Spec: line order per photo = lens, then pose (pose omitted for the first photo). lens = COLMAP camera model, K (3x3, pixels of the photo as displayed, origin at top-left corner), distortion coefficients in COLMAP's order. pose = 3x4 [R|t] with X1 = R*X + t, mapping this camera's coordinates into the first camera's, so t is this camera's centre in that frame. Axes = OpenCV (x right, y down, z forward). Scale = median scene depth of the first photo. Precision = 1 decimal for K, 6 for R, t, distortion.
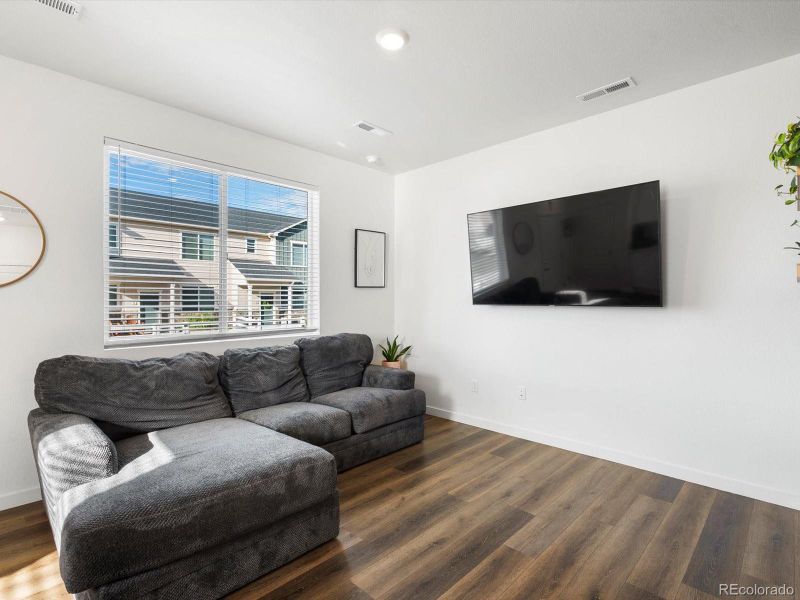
lens RADIAL K [[407.1, 0, 396.5], [0, 407.1, 301.1], [0, 0, 1]] dist [0.007620, 0.000694]
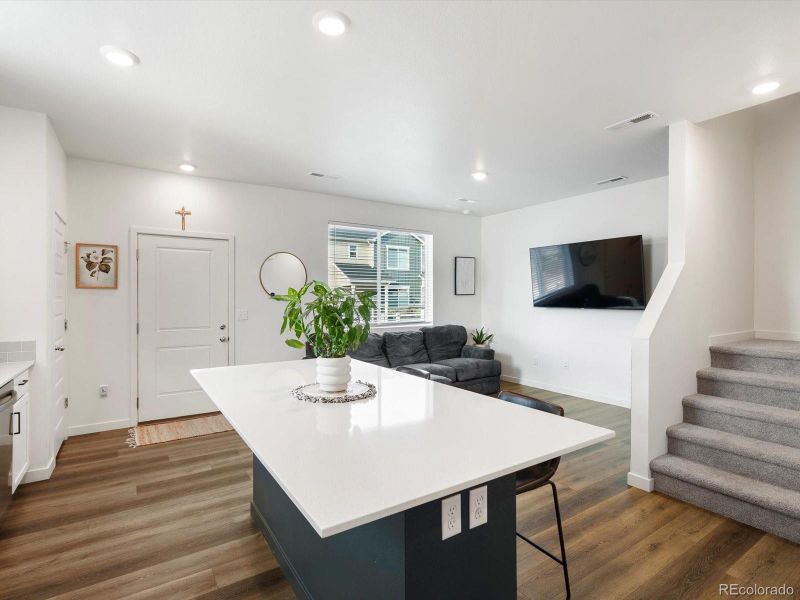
lens RADIAL K [[407.1, 0, 398.3], [0, 407.1, 296.3], [0, 0, 1]] dist [0.007620, 0.000694]
pose [[0.978469, -0.000431, -0.206395, 0.006322], [-0.000686, 0.999985, -0.005342, -0.023660], [0.206394, 0.005368, 0.978454, -0.611133]]
